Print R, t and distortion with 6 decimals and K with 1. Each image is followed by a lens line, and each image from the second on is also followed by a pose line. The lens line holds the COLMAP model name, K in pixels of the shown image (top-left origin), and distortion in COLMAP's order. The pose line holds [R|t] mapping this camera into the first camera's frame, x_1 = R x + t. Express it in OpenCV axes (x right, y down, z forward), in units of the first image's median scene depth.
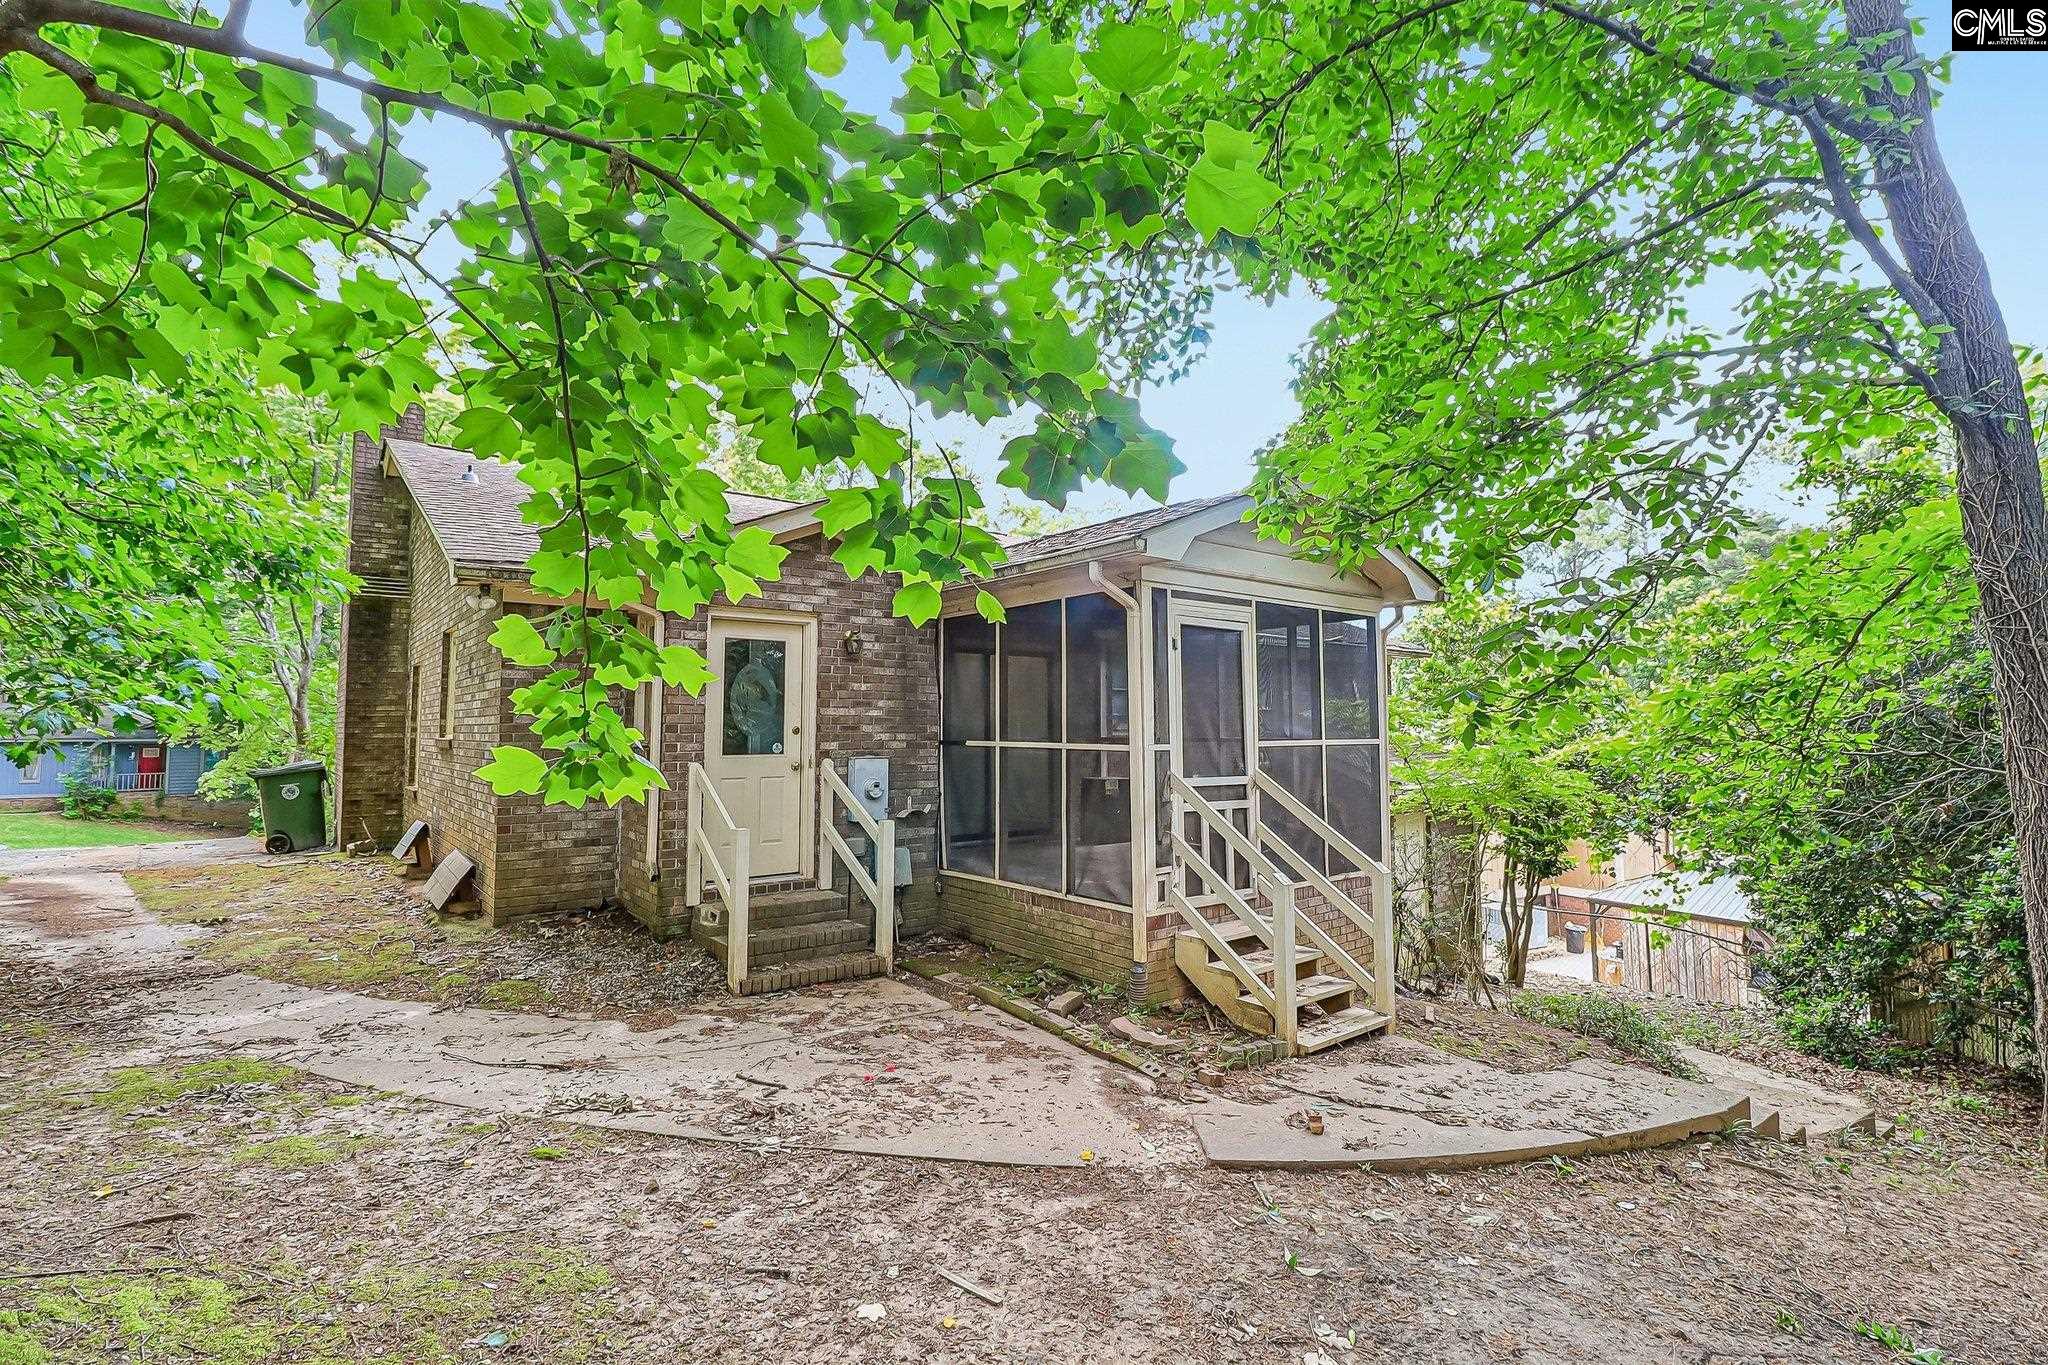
lens RADIAL K [[862.5, 0, 1022.6], [0, 862.5, 674.0], [0, 0, 1]] dist [-0.003988, 0.000001]
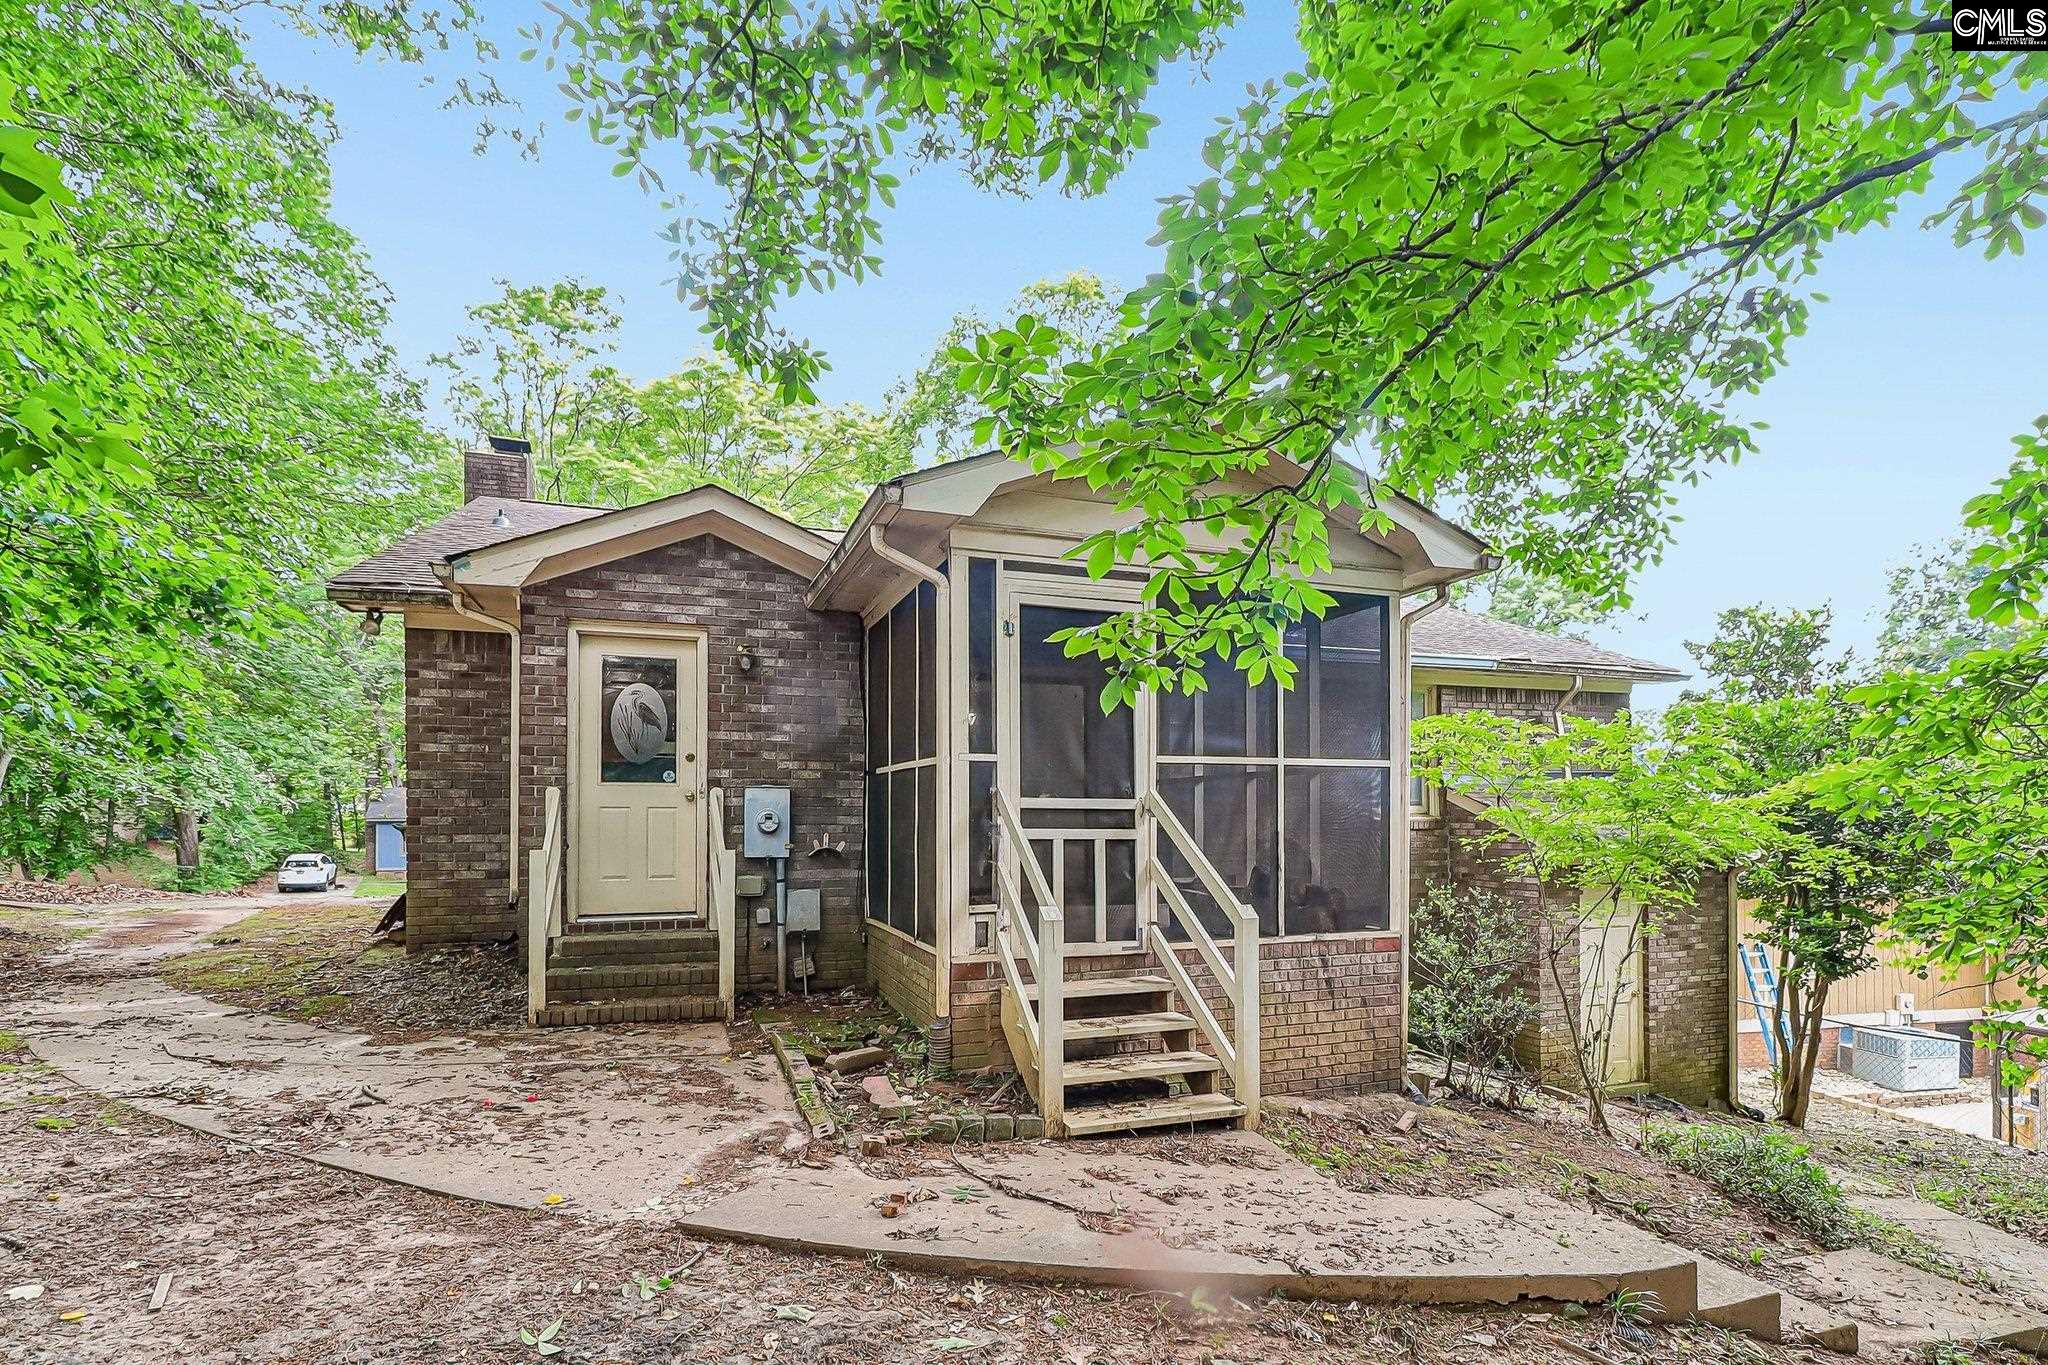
lens RADIAL K [[962.2, 0, 1039.8], [0, 962.2, 804.5], [0, 0, 1]] dist [-0.002019, -0.009247]
pose [[0.962276, -0.001641, -0.272071, 0.414611], [0.018623, 0.998034, 0.059849, 0.068773], [0.271438, -0.062659, 0.960414, 0.137497]]
